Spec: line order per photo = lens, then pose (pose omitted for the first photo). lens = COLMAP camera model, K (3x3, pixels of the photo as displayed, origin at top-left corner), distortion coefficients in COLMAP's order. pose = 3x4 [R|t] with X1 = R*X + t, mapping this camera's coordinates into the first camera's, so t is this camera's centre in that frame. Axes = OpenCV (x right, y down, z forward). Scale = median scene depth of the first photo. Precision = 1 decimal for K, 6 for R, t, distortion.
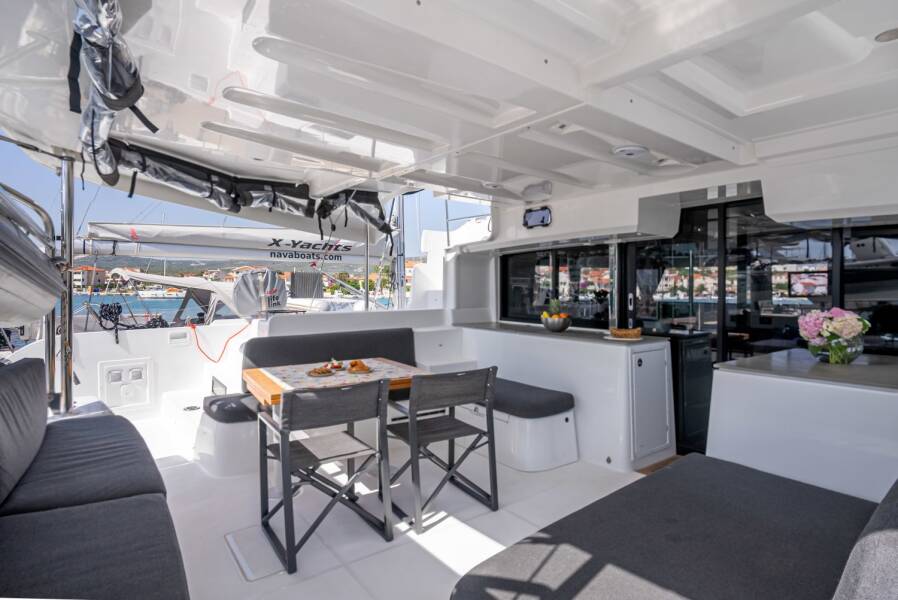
lens RADIAL K [[465.7, 0, 449.0], [0, 465.7, 300.0], [0, 0, 1]] dist [-0.000502, 0.000058]
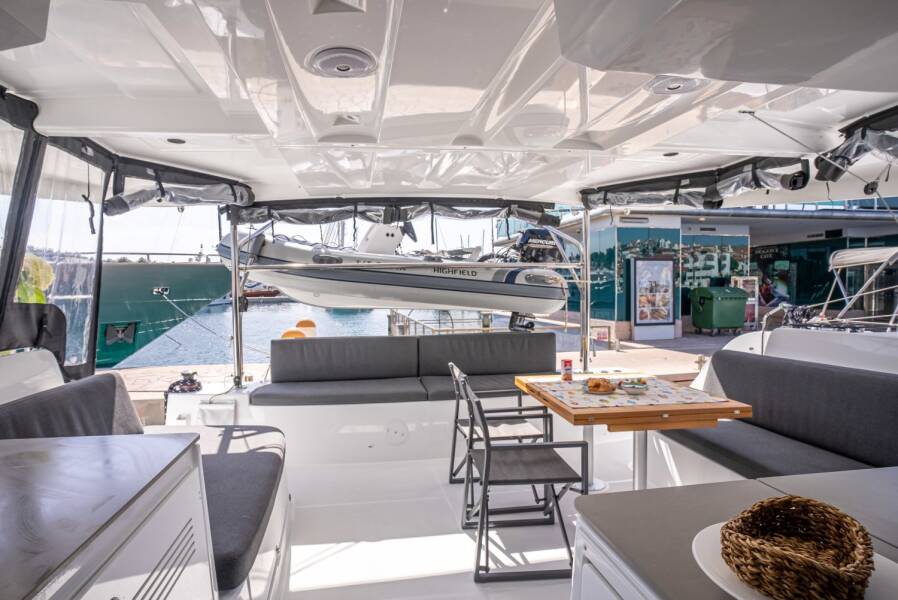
lens RADIAL K [[448.2, 0, 446.7], [0, 448.2, 281.5], [0, 0, 1]] dist [-0.003193, -0.000531]
pose [[-0.453750, -0.004362, -0.891118, 0.708969], [-0.023170, 0.999708, 0.006904, -0.058555], [0.890828, 0.023780, -0.453719, 1.233097]]
